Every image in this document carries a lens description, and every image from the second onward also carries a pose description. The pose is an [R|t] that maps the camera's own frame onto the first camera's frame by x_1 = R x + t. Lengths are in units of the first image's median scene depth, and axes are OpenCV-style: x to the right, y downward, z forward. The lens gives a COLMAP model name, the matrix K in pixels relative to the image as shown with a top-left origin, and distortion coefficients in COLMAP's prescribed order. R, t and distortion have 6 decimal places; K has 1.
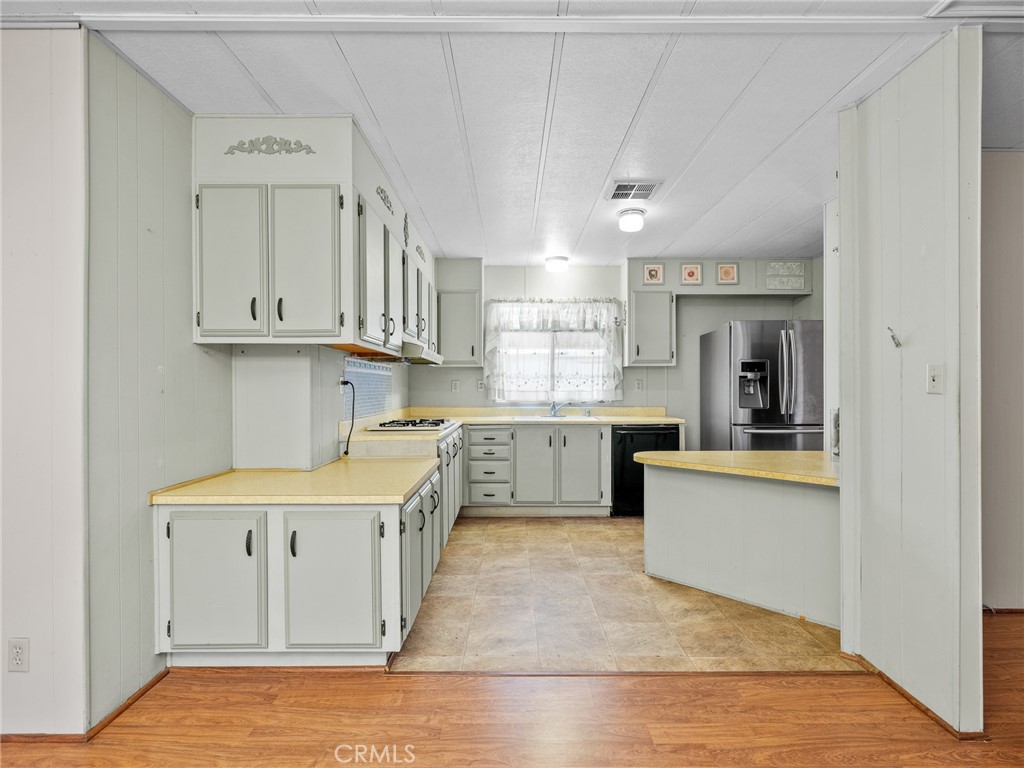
lens RADIAL K [[511.2, 0, 521.3], [0, 511.2, 386.8], [0, 0, 1]] dist [-0.003145, -0.000295]
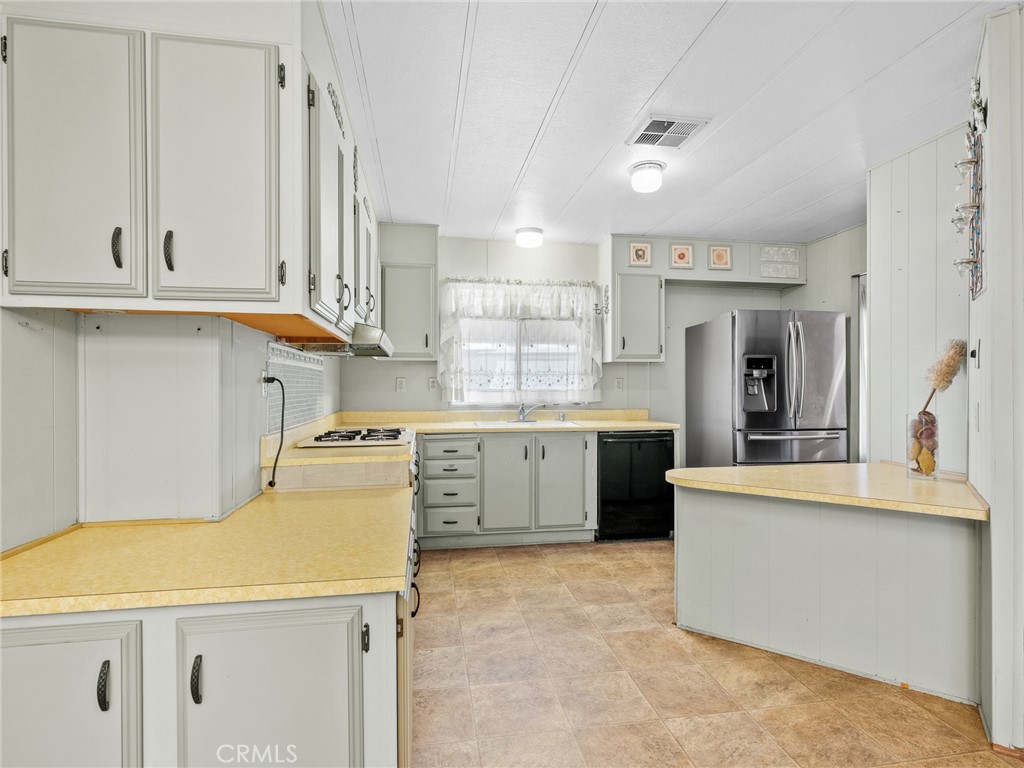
lens RADIAL K [[525.8, 0, 519.3], [0, 525.8, 384.0], [0, 0, 1]] dist [-0.001216, 0.000216]
pose [[0.987047, 0.002037, 0.160418, -0.113517], [-0.001560, 0.999994, -0.003099, -0.000711], [-0.160423, 0.002809, 0.987044, 0.226554]]
